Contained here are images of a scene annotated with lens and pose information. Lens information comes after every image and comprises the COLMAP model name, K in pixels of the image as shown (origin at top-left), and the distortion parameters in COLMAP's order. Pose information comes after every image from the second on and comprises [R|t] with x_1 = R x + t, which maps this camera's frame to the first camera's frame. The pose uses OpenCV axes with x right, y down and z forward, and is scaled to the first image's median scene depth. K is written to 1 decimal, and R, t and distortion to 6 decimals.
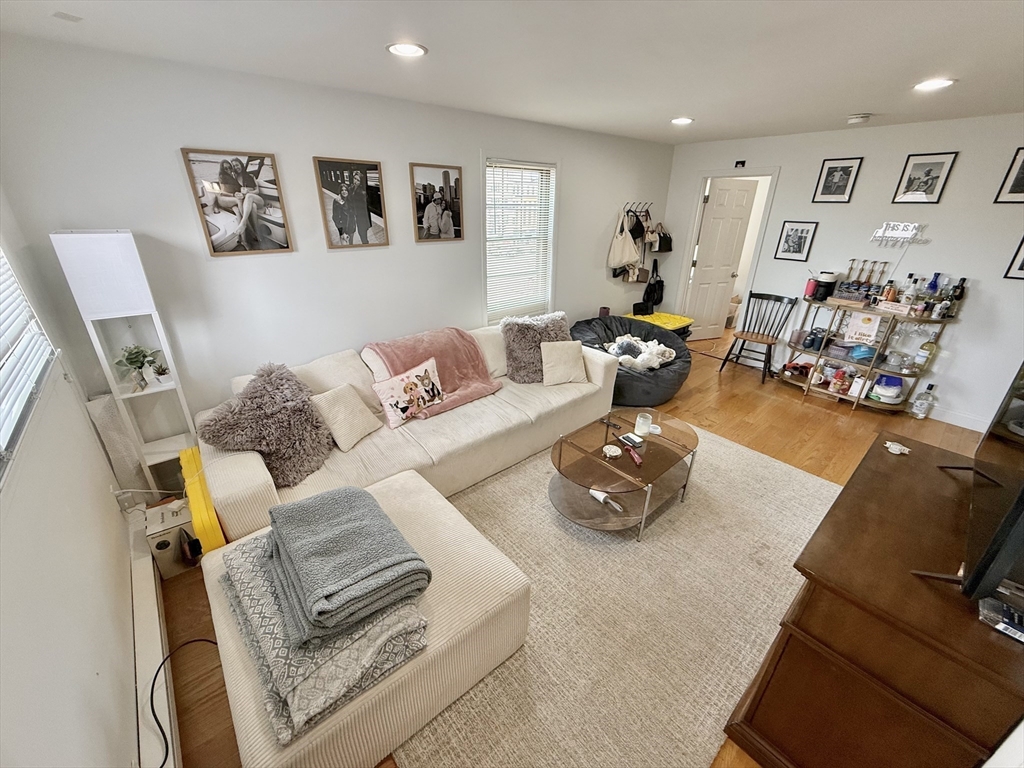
lens RADIAL K [[409.8, 0, 512.6], [0, 409.8, 384.5], [0, 0, 1]] dist [-0.002486, 0.000189]
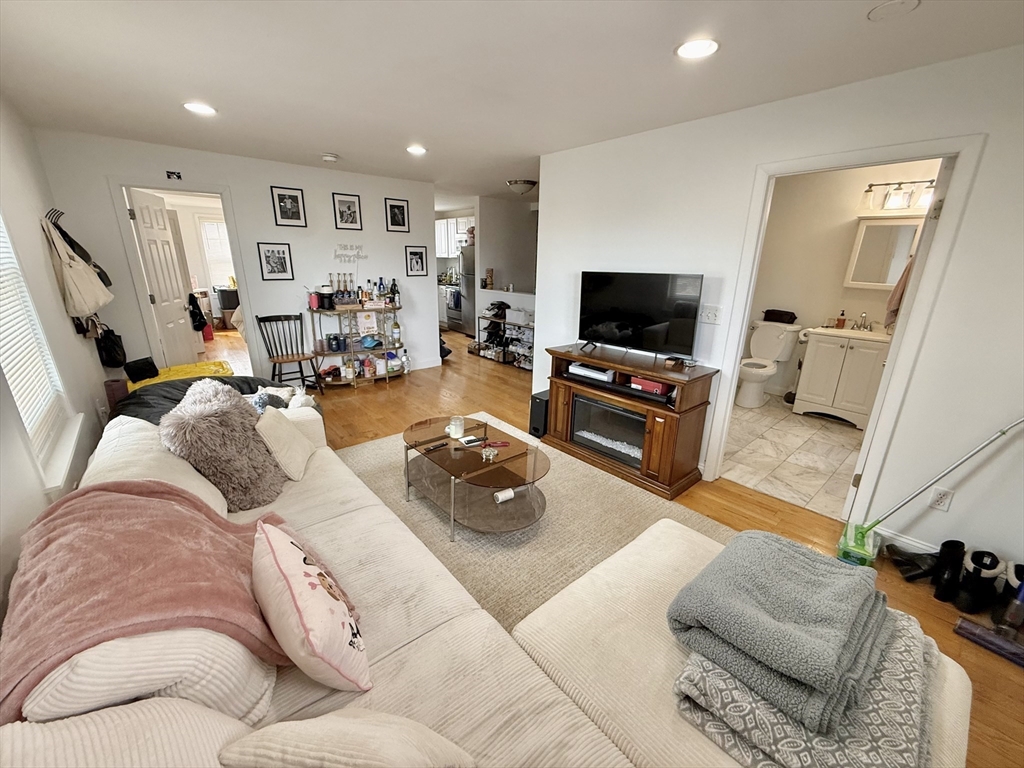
lens RADIAL K [[409.8, 0, 502.1], [0, 409.8, 387.2], [0, 0, 1]] dist [-0.002486, 0.000189]
pose [[-0.000549, -0.312880, 0.949792, -0.273446], [0.387170, 0.875650, 0.288680, -0.105690], [-0.922008, 0.367890, 0.120657, 0.326918]]
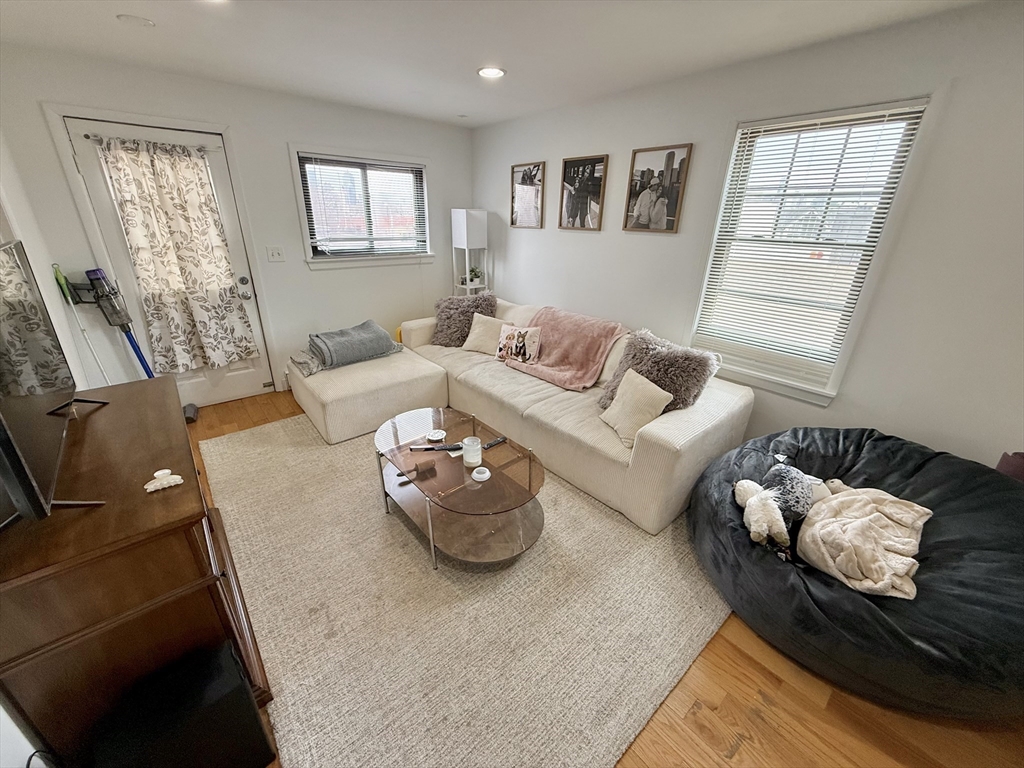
lens RADIAL K [[409.8, 0, 508.2], [0, 409.8, 382.6], [0, 0, 1]] dist [-0.002486, 0.000189]
pose [[-0.021868, 0.369158, -0.929109, 0.927749], [-0.417592, 0.841008, 0.343982, -0.291086], [0.908372, 0.395510, 0.135767, 0.842758]]
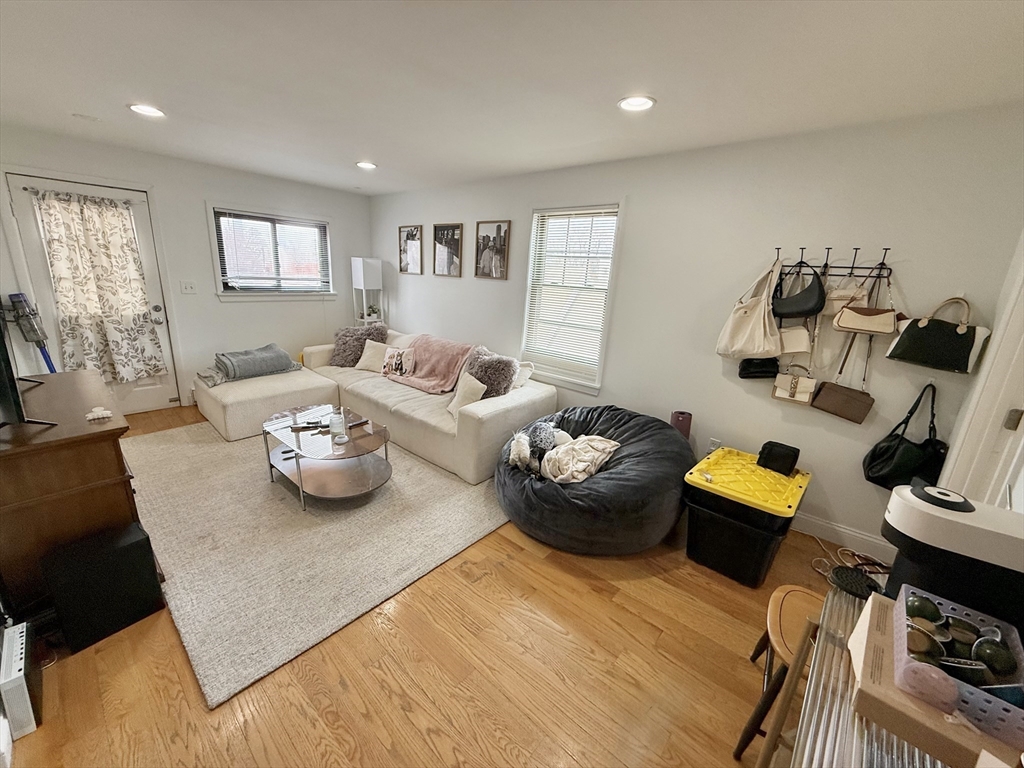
lens RADIAL K [[409.8, 0, 510.5], [0, 409.8, 382.5], [0, 0, 1]] dist [-0.002486, 0.000189]
pose [[0.132073, 0.260211, -0.956476, 1.290842], [-0.444255, 0.878130, 0.177552, -0.372159], [0.886112, 0.401470, 0.231577, 1.035723]]
